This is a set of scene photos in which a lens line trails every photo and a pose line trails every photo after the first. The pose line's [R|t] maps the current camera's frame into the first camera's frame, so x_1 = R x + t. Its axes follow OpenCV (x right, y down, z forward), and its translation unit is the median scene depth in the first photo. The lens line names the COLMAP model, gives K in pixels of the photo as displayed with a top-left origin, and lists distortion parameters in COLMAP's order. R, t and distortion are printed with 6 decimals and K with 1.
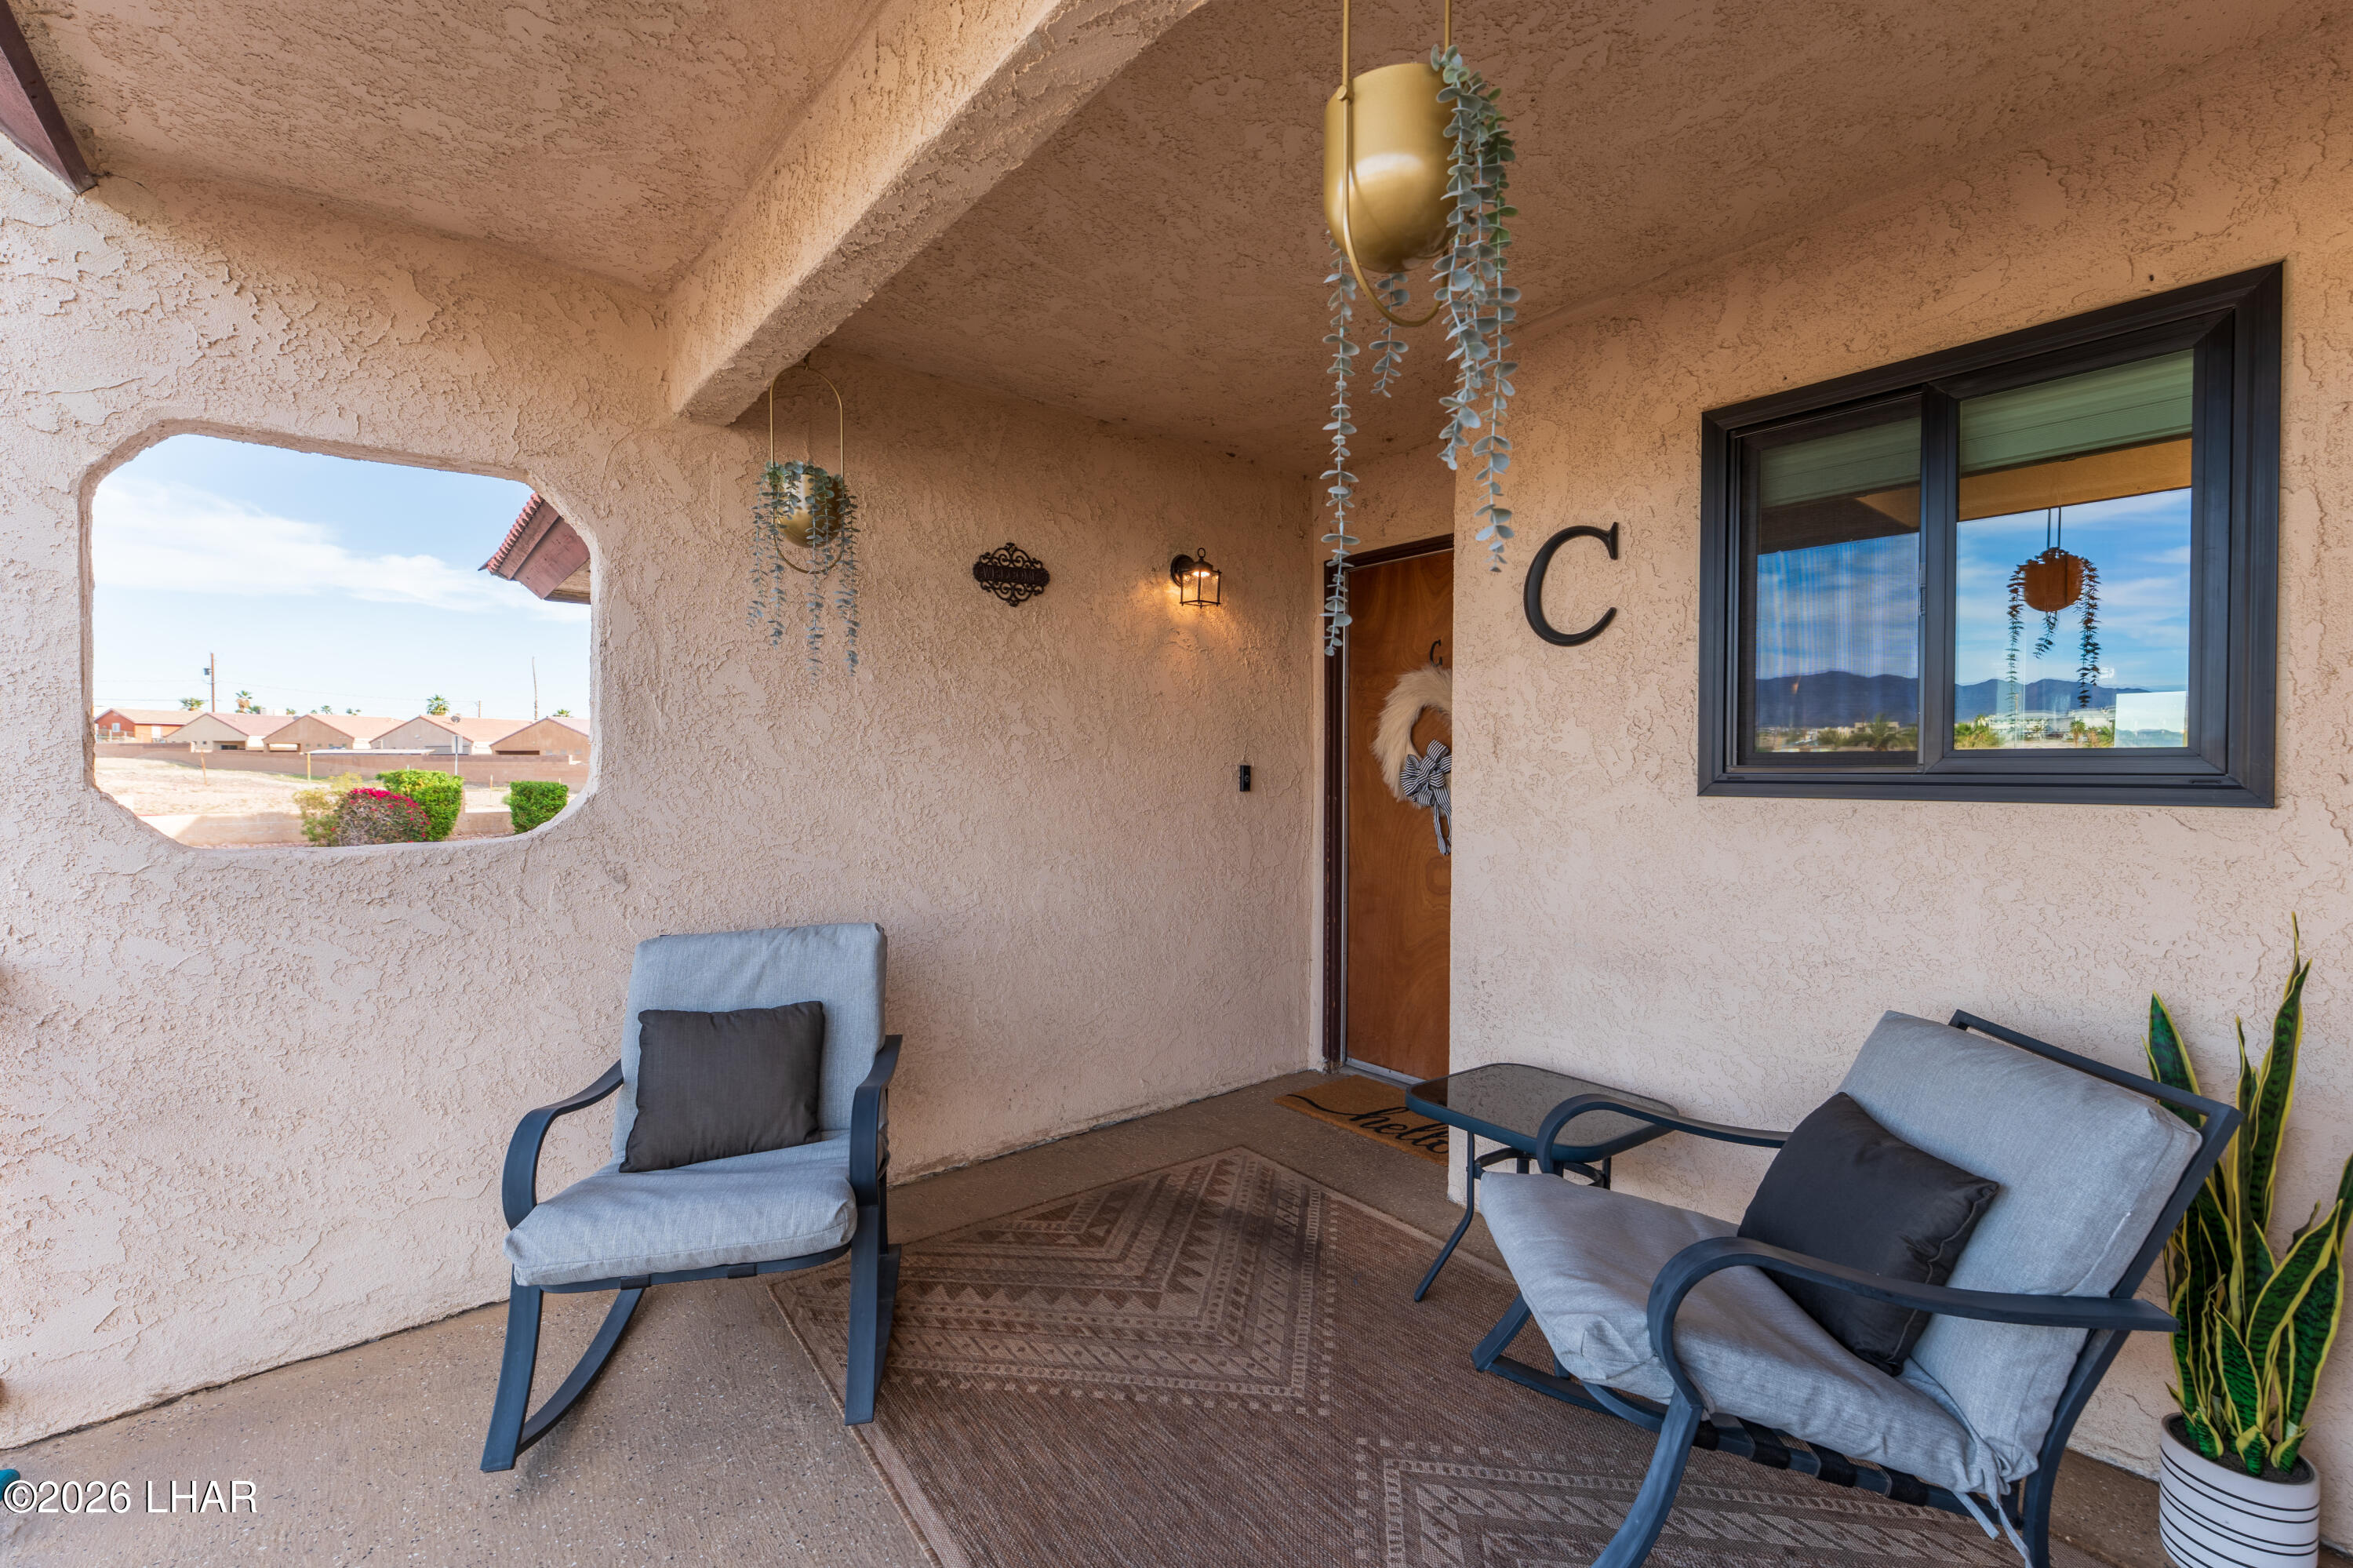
lens RADIAL K [[982.0, 0, 1182.4], [0, 982.0, 755.0], [0, 0, 1]] dist [-0.002905, -0.000520]
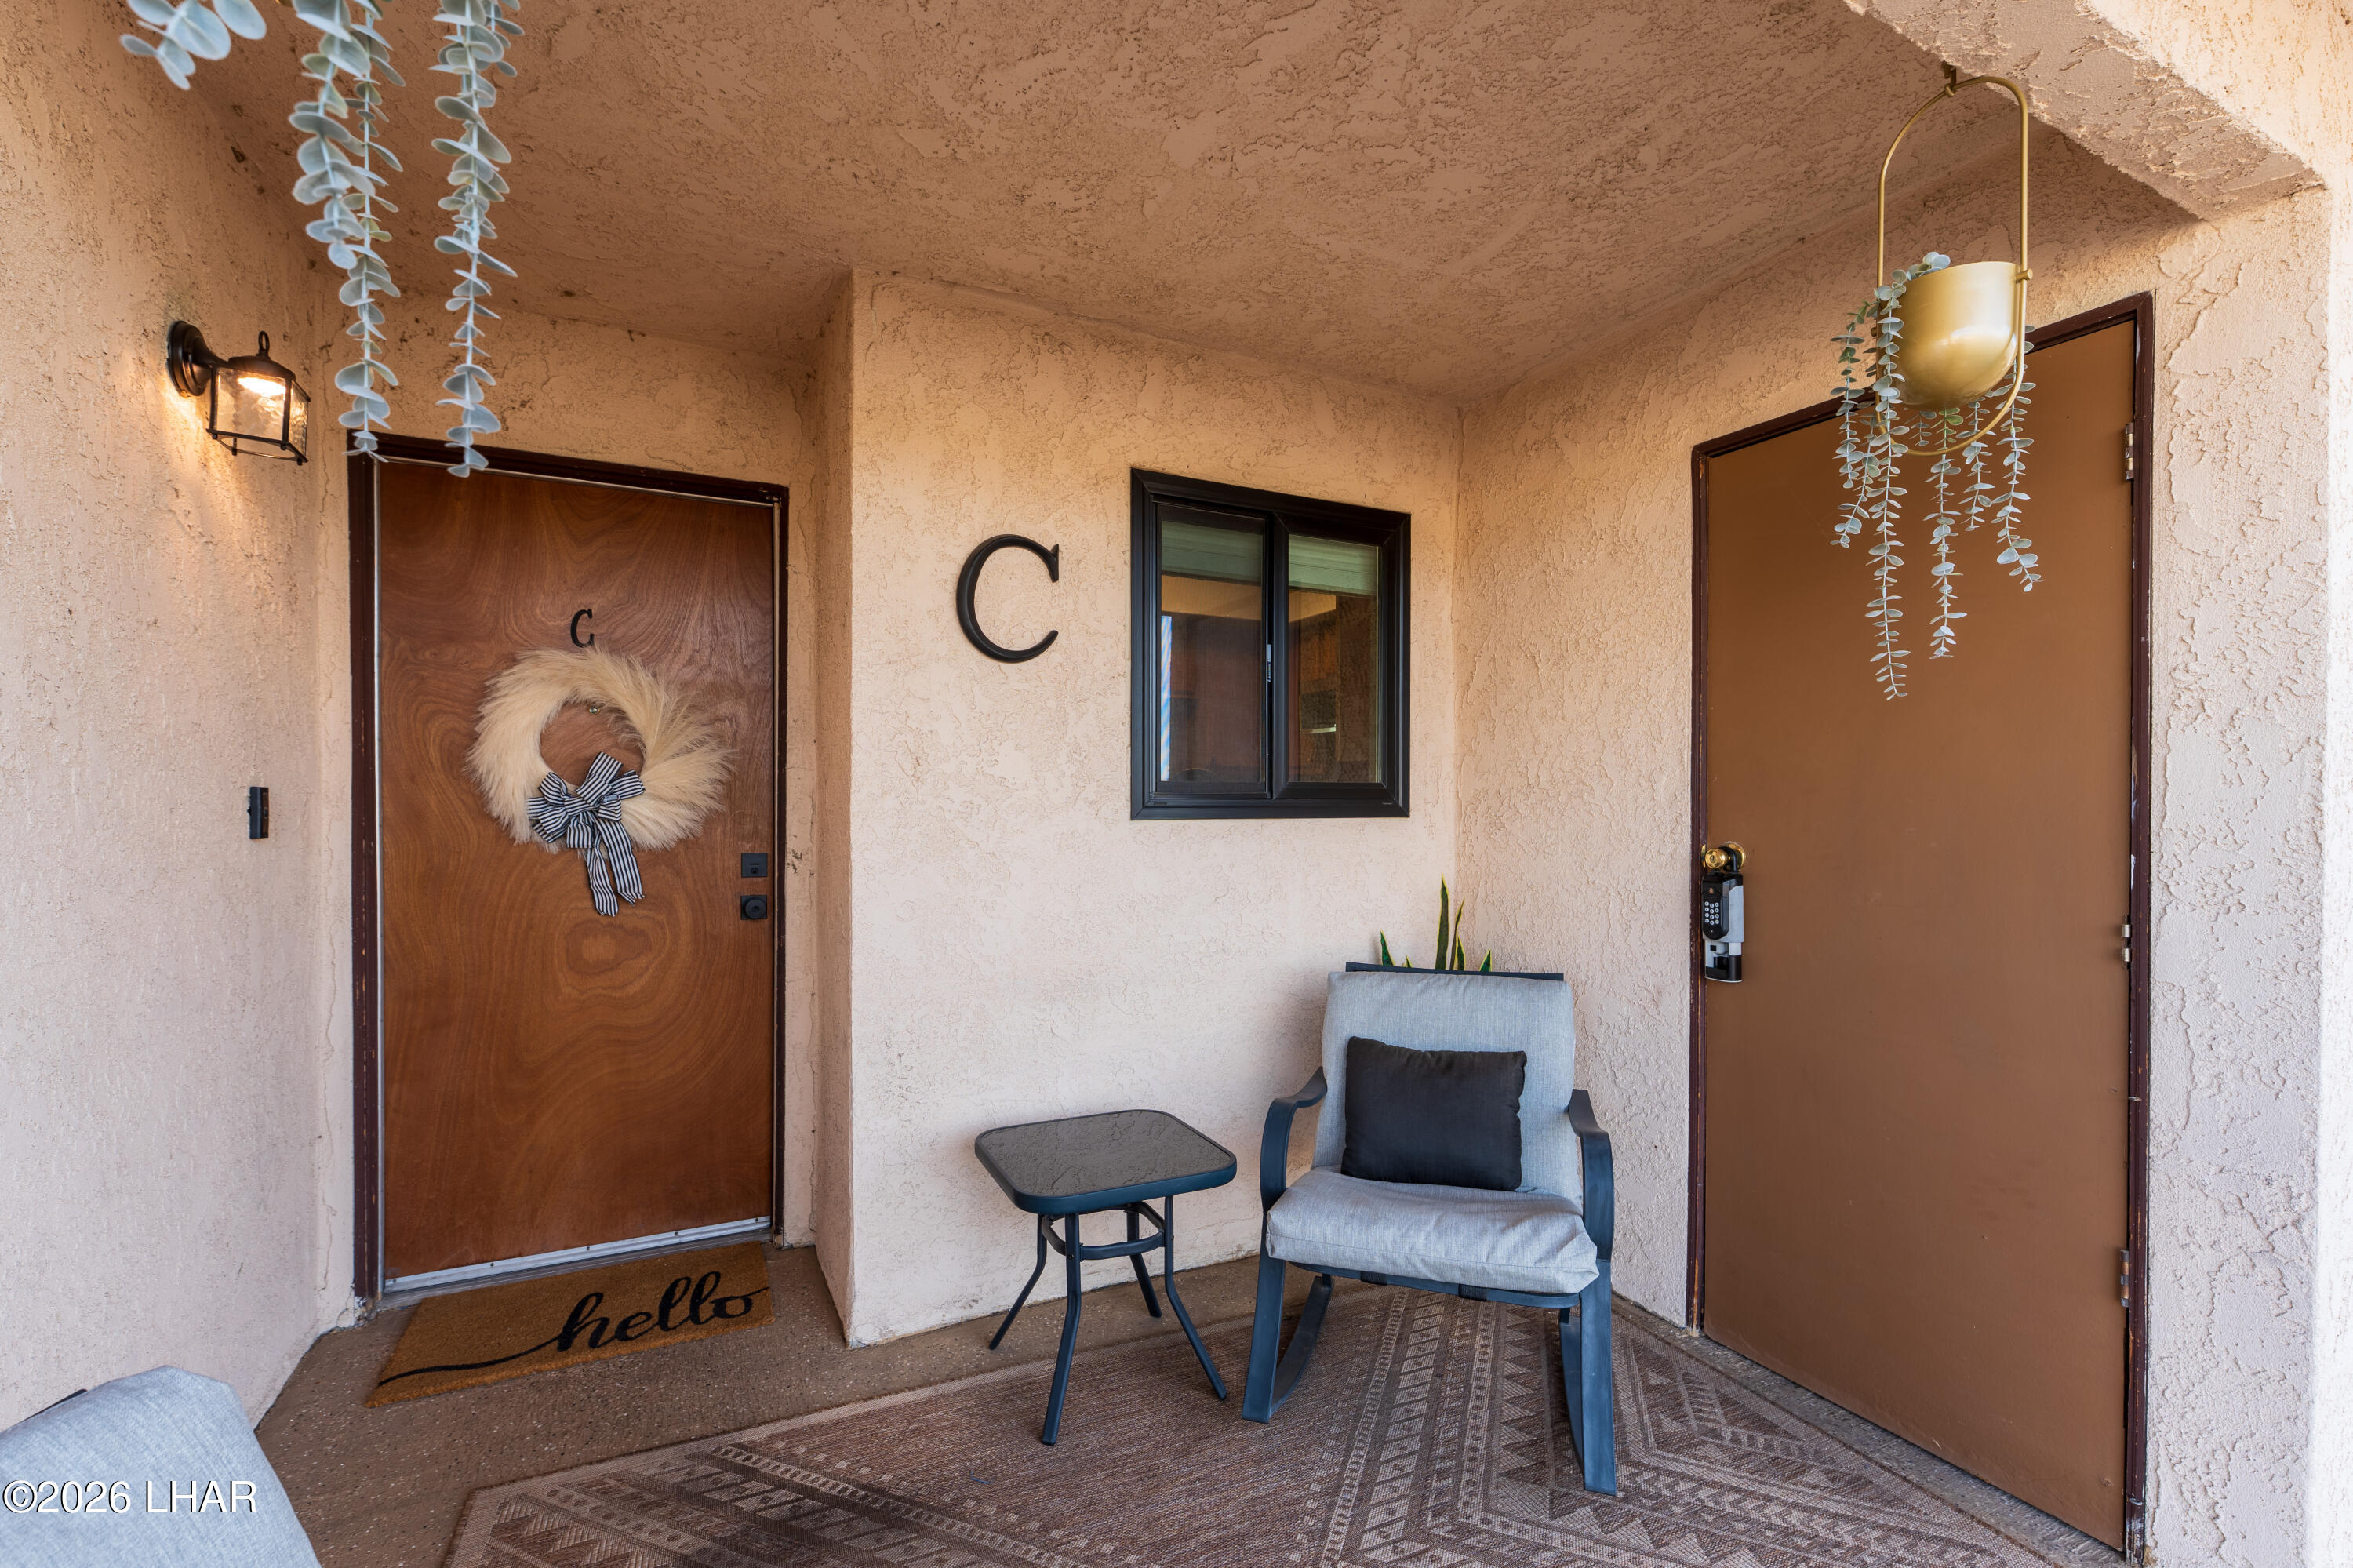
lens RADIAL K [[995.0, 0, 1167.5], [0, 995.0, 790.1], [0, 0, 1]] dist [-0.001012, -0.001238]
pose [[0.230163, 0.005166, 0.973138, -0.485758], [-0.015123, 0.999884, -0.001731, 0.008871], [-0.973035, -0.014319, 0.230214, 0.639256]]
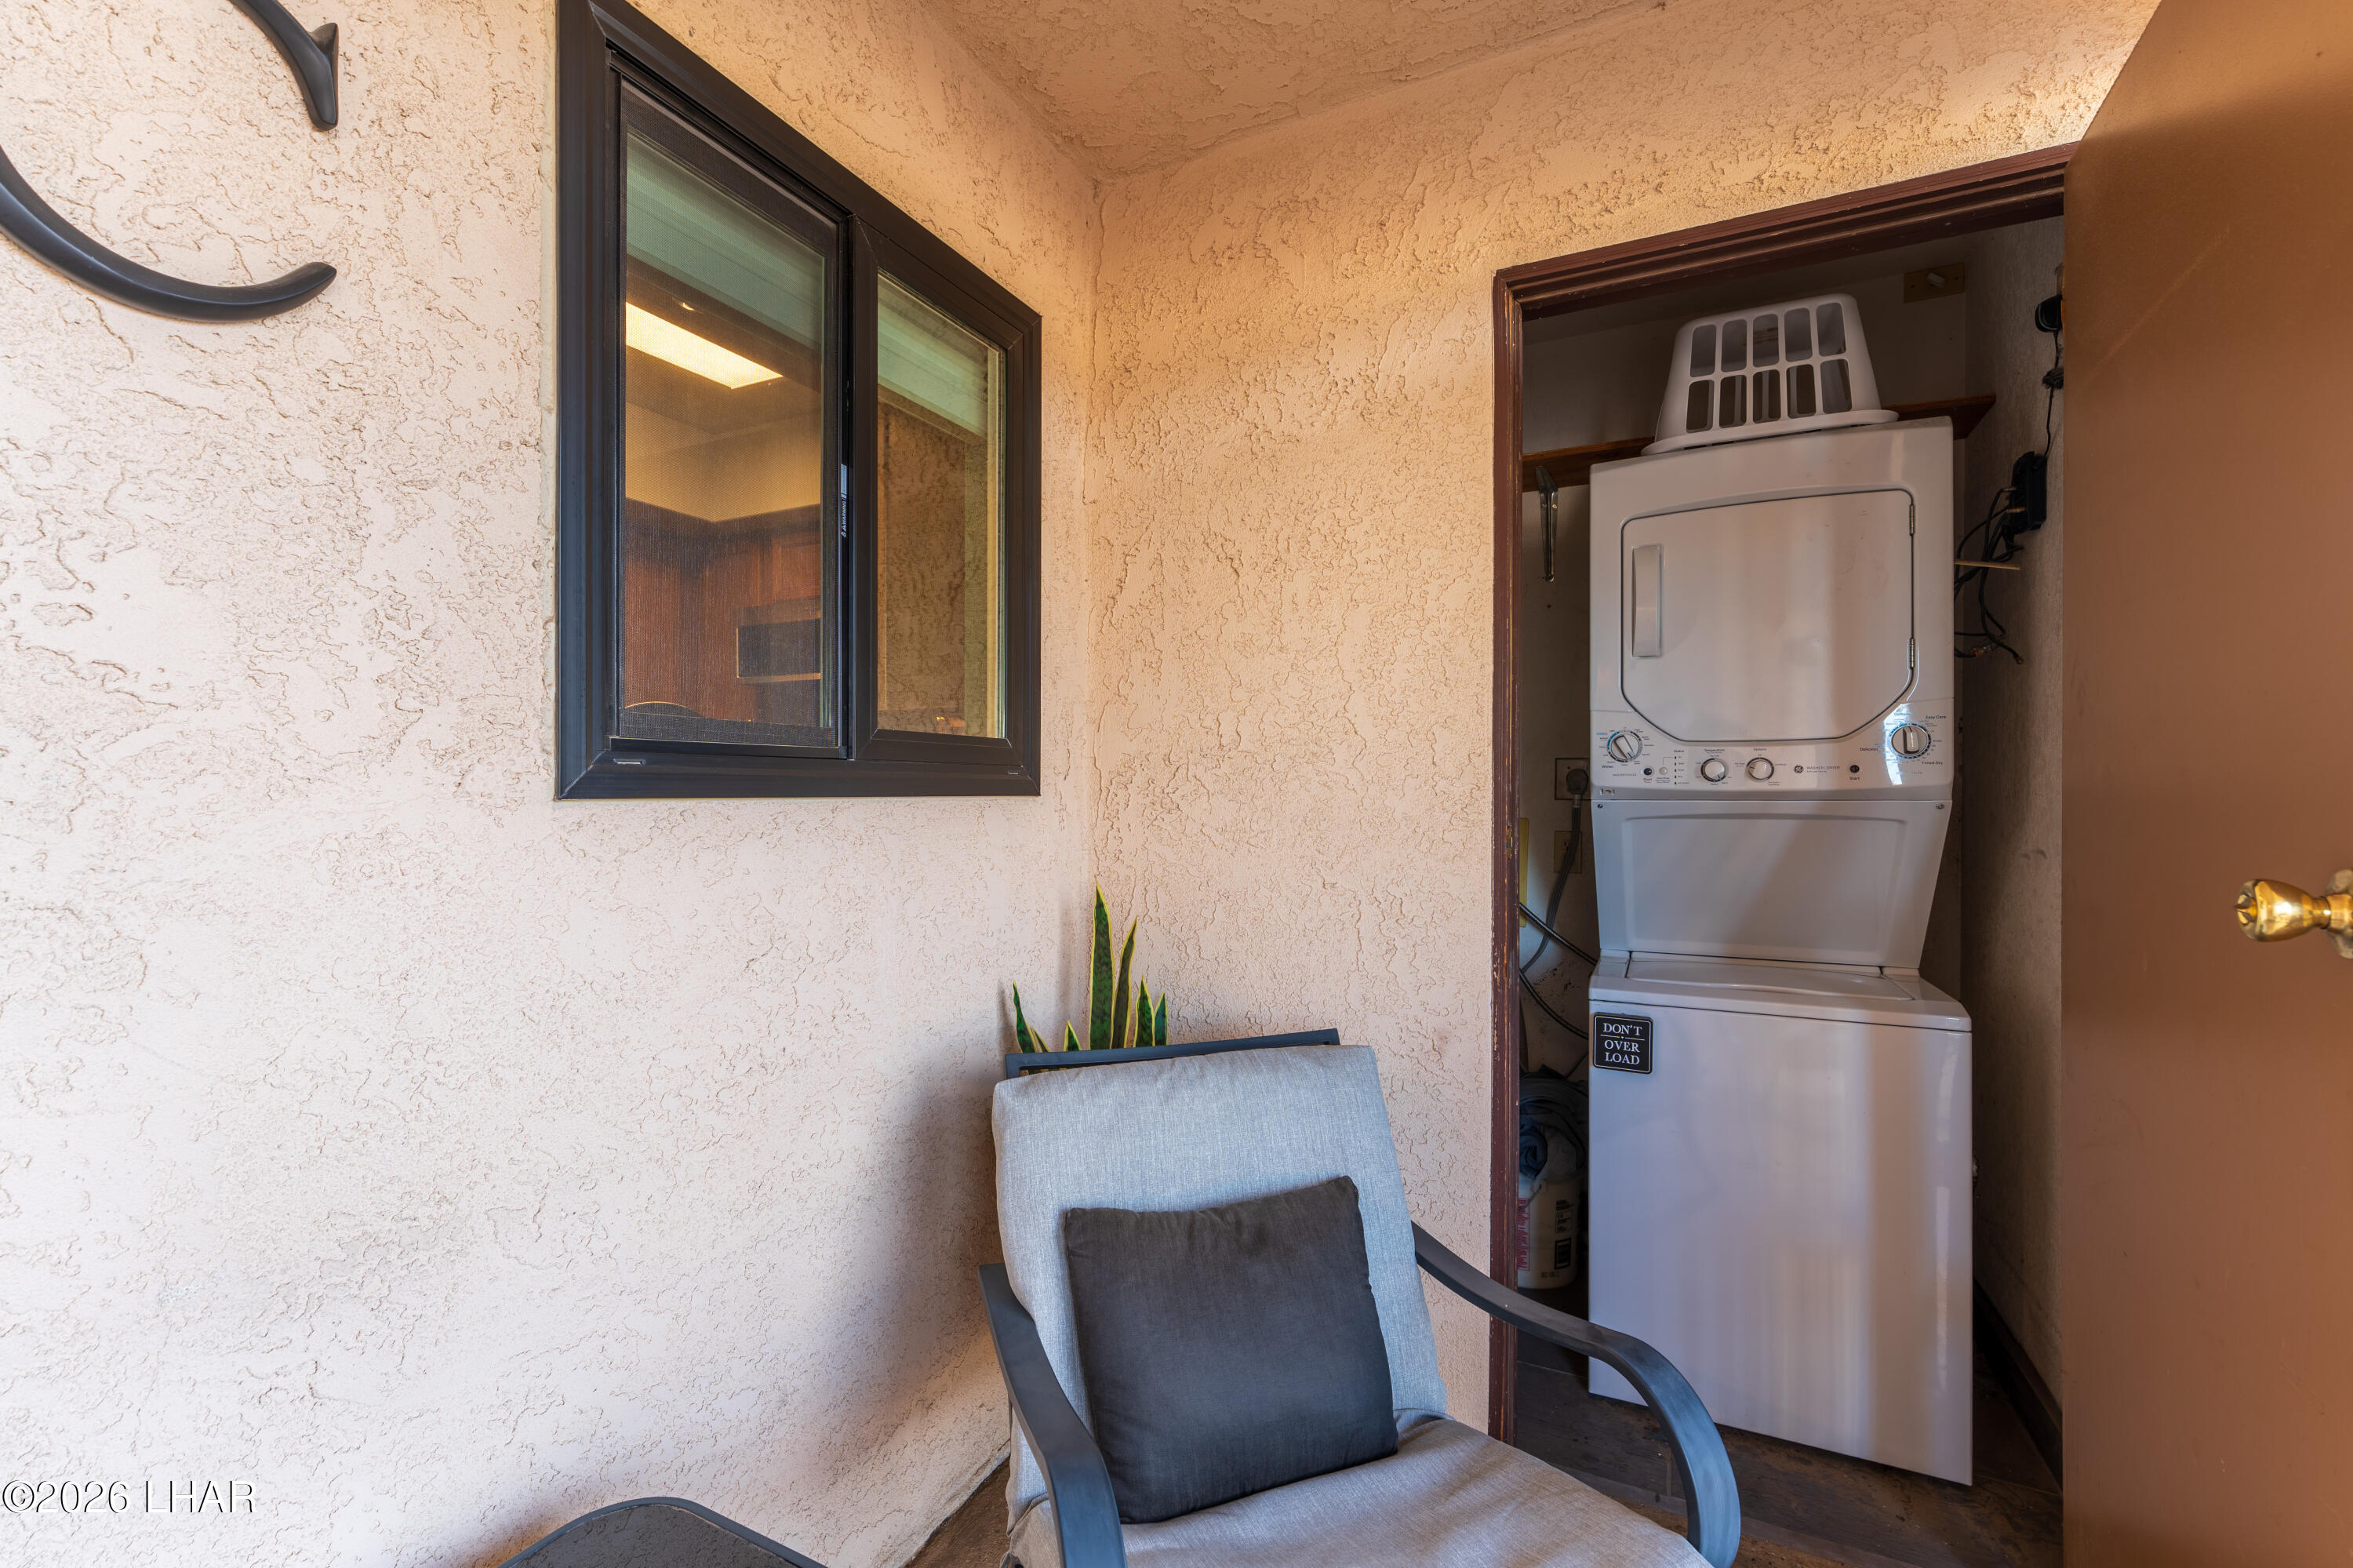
lens RADIAL K [[995.0, 0, 1167.5], [0, 995.0, 790.1], [0, 0, 1]] dist [-0.001012, -0.001238]
pose [[-0.396716, -0.003842, 0.917933, -0.003646], [-0.017220, 0.999846, -0.003257, 0.030818], [-0.917780, -0.017099, -0.396722, 0.834989]]
